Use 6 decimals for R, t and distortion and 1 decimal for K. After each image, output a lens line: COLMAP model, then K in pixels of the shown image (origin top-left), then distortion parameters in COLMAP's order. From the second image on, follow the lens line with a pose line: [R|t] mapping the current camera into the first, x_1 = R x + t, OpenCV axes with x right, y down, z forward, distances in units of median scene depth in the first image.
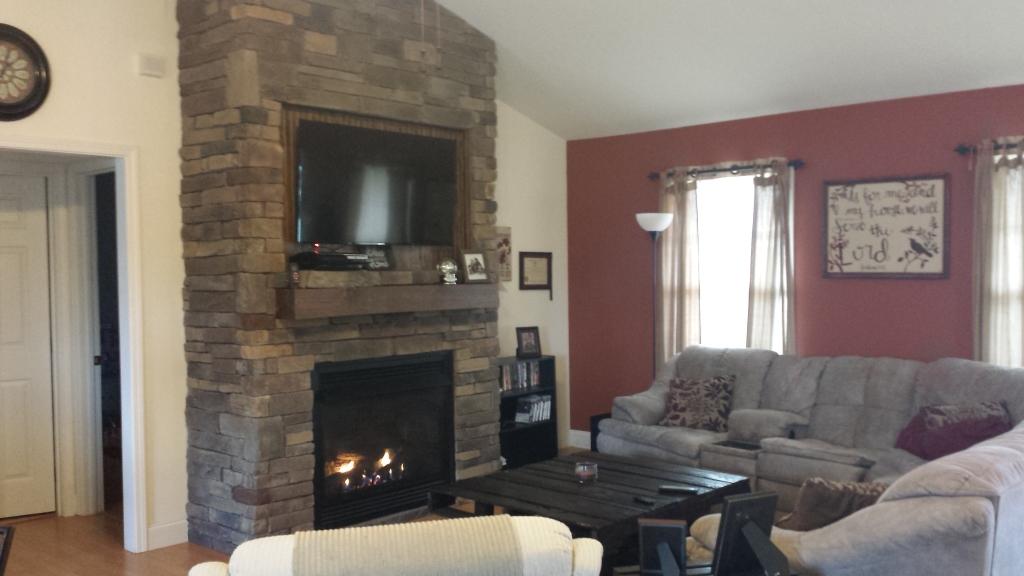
lens RADIAL K [[932.9, 0, 514.5], [0, 932.9, 289.3], [0, 0, 1]] dist [0.080900, -0.169373]
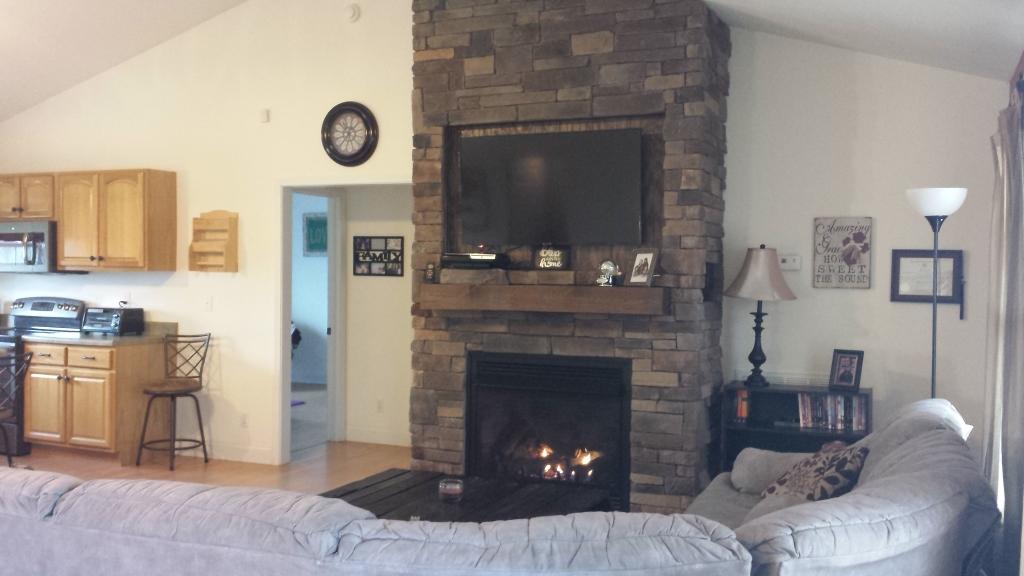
lens RADIAL K [[932.9, 0, 511.2], [0, 932.9, 285.1], [0, 0, 1]] dist [0.080900, -0.169373]
pose [[0.321934, 0.032344, -0.946210, 0.612916], [-0.032312, 0.999209, 0.023162, -0.019667], [0.946211, 0.023117, 0.322724, 0.479188]]
